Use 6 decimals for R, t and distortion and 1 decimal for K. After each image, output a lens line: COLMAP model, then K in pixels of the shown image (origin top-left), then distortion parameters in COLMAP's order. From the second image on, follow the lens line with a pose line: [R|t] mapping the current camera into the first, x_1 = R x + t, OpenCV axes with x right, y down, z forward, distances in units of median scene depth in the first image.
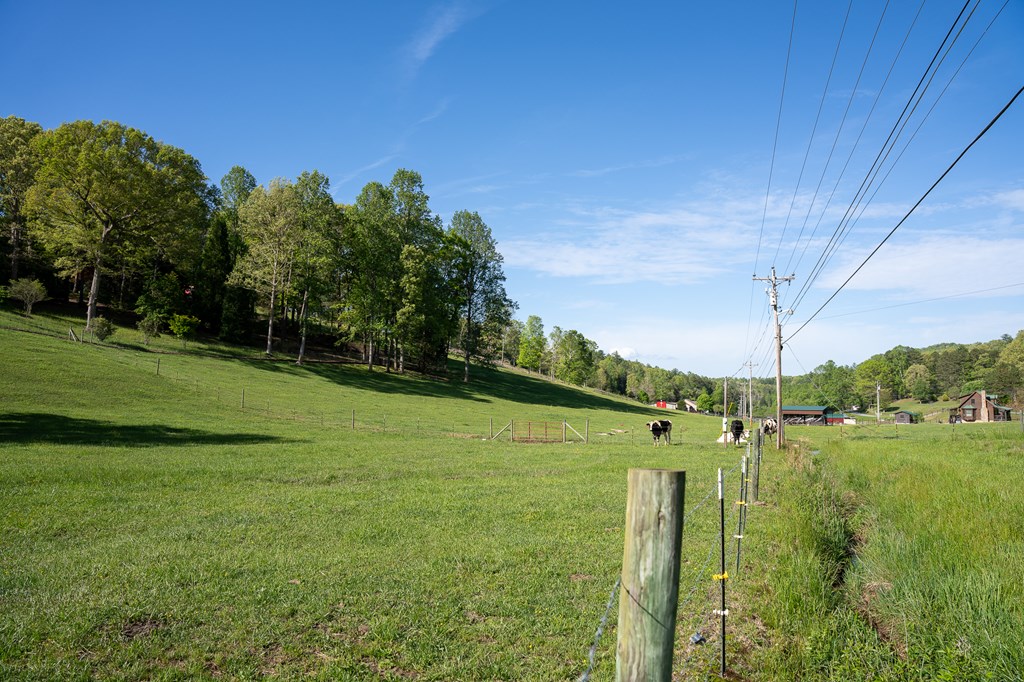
lens RADIAL K [[703.4, 0, 515.0], [0, 703.4, 339.7], [0, 0, 1]] dist [-0.175215, 0.130887]
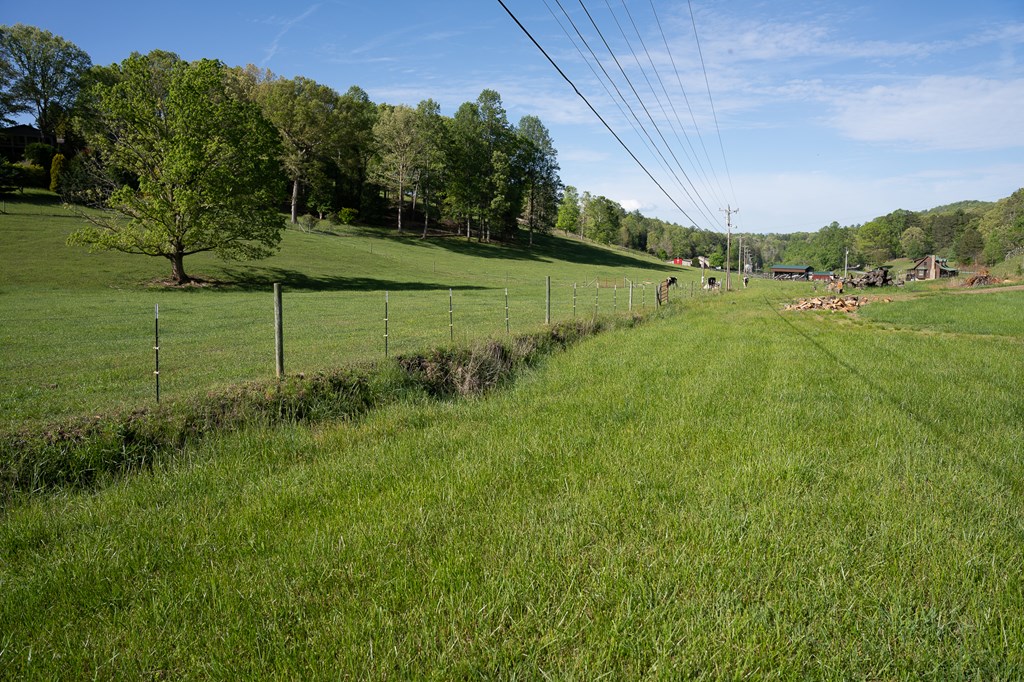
lens RADIAL K [[703.4, 0, 515.0], [0, 703.4, 339.7], [0, 0, 1]] dist [-0.175215, 0.130887]
pose [[0.999644, -0.005934, -0.026015, -0.049315], [0.011158, 0.978586, 0.205537, -0.031460], [0.024238, -0.205754, 0.978303, -0.255815]]
